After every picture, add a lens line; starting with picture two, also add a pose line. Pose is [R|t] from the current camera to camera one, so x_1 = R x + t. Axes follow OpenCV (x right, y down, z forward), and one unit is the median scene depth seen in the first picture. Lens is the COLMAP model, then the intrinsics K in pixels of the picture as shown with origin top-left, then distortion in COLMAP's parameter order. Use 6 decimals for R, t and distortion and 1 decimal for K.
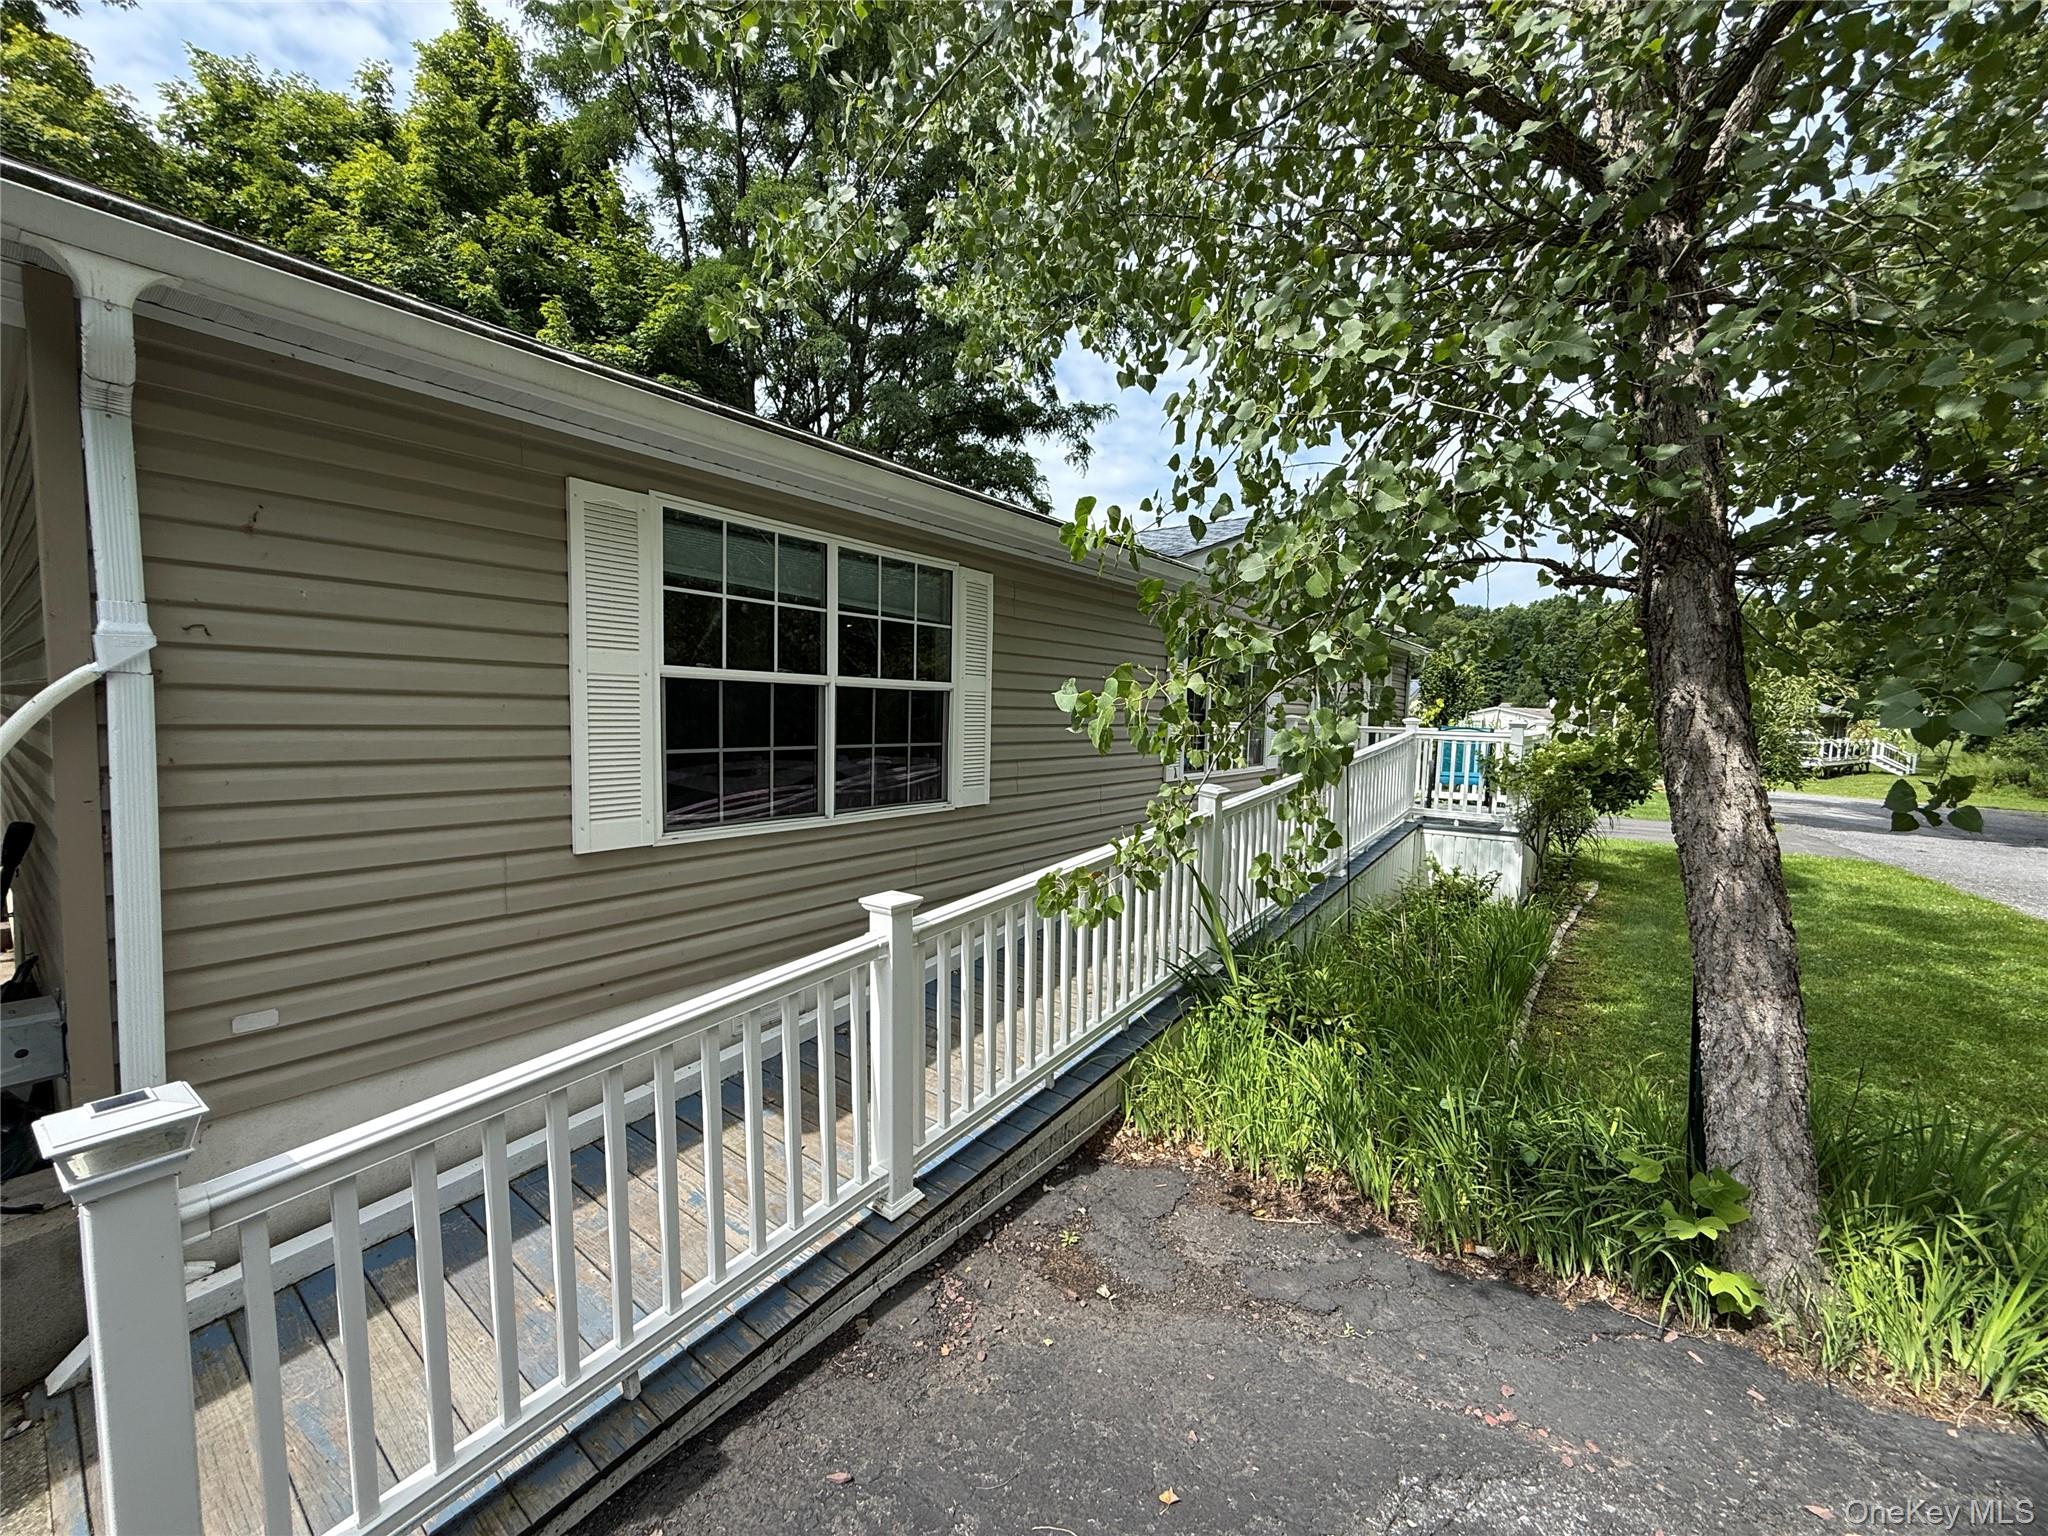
lens RADIAL K [[818.8, 0, 1024.0], [0, 818.8, 768.0], [0, 0, 1]] dist [-0.000423, -0.000036]
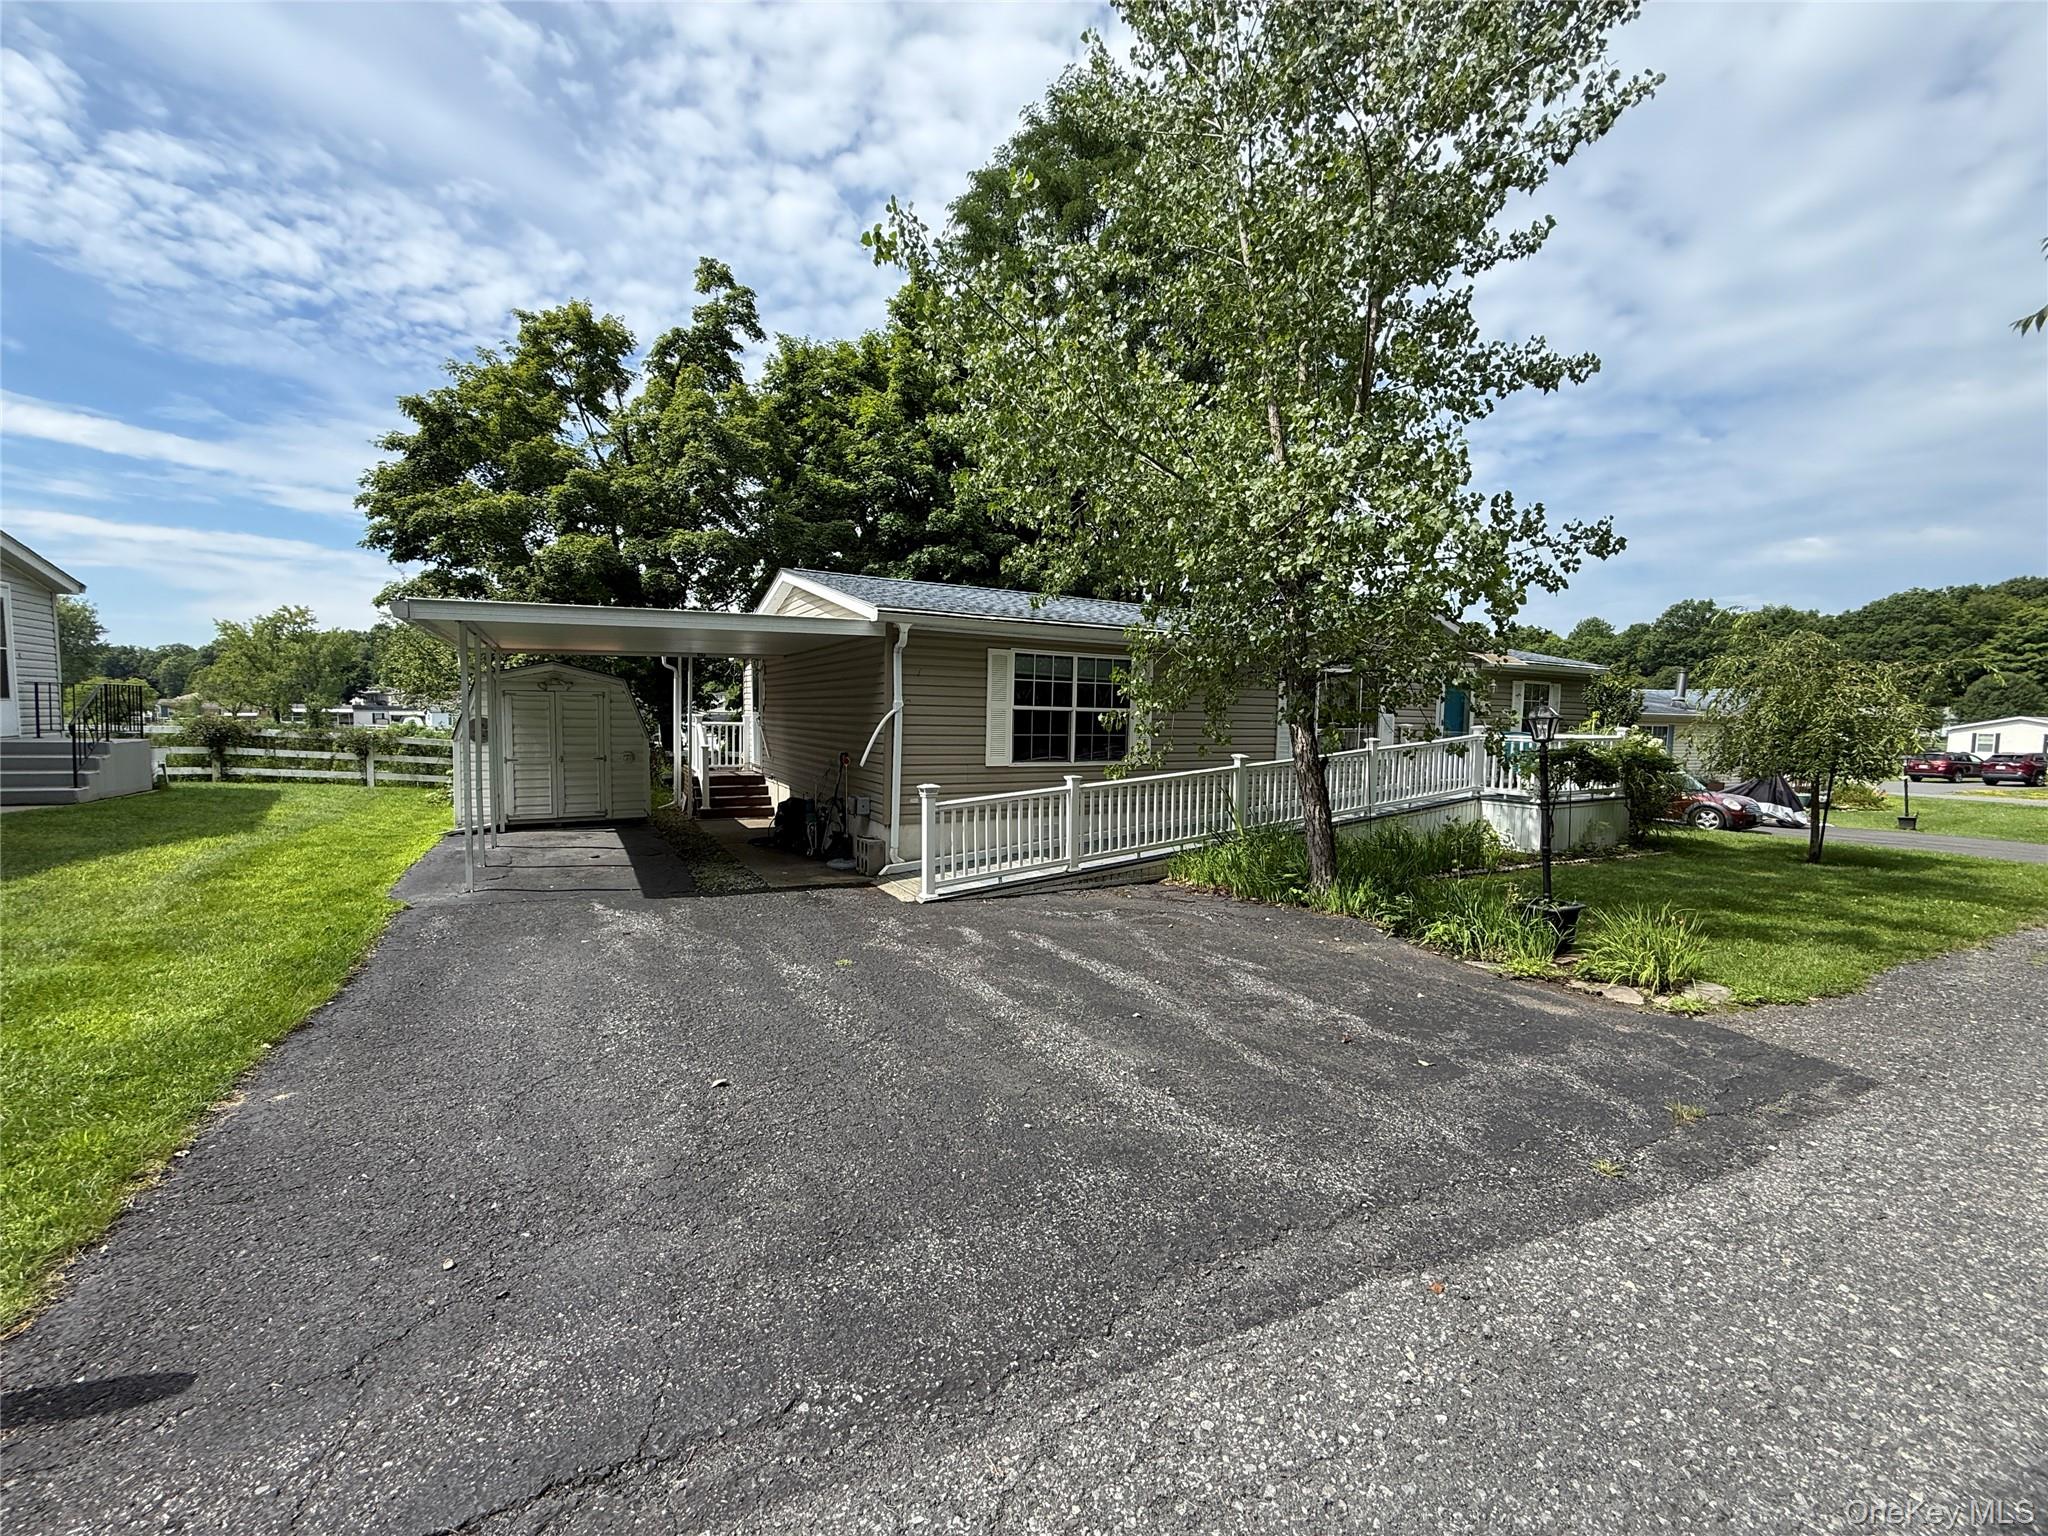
lens RADIAL K [[815.7, 0, 1019.0], [0, 815.7, 771.3], [0, 0, 1]] dist [0.000390, -0.000300]
pose [[0.915244, 0.028830, -0.401868, 0.645368], [-0.030912, 0.999521, 0.001303, 0.090450], [0.401713, 0.011231, 0.915697, -1.418792]]
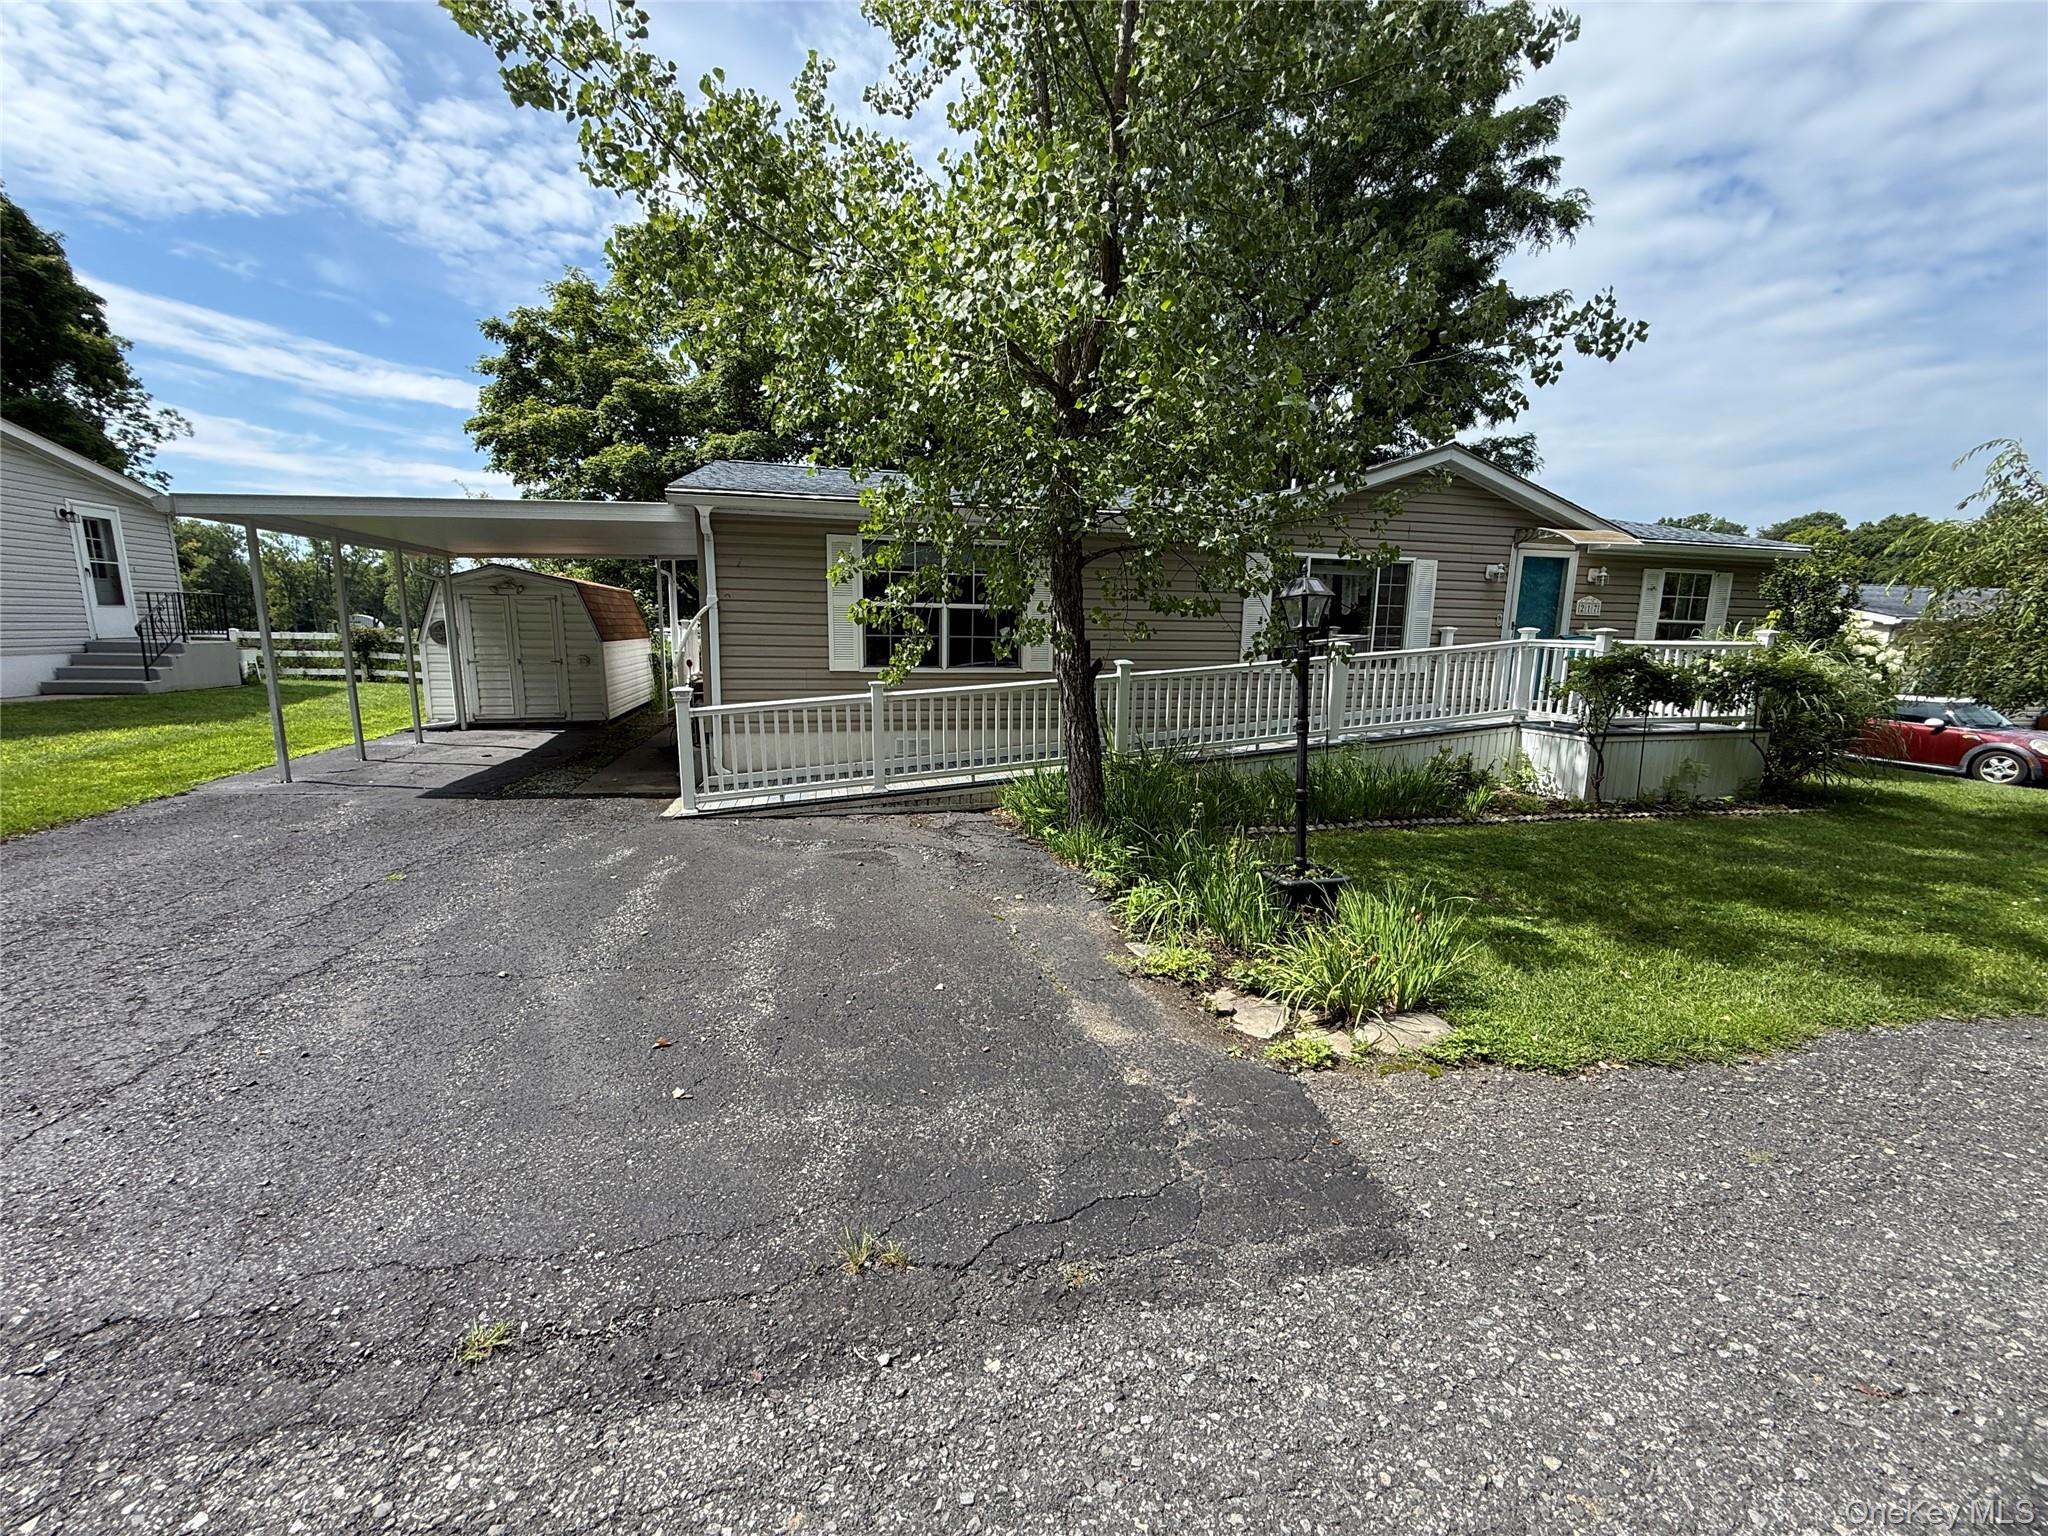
lens RADIAL K [[815.7, 0, 1019.0], [0, 815.7, 771.3], [0, 0, 1]] dist [0.000390, -0.000300]
pose [[0.776747, 0.106087, -0.620814, 1.339494], [-0.046698, 0.992699, 0.111208, 0.081910], [0.628079, -0.057389, 0.776030, -0.602672]]
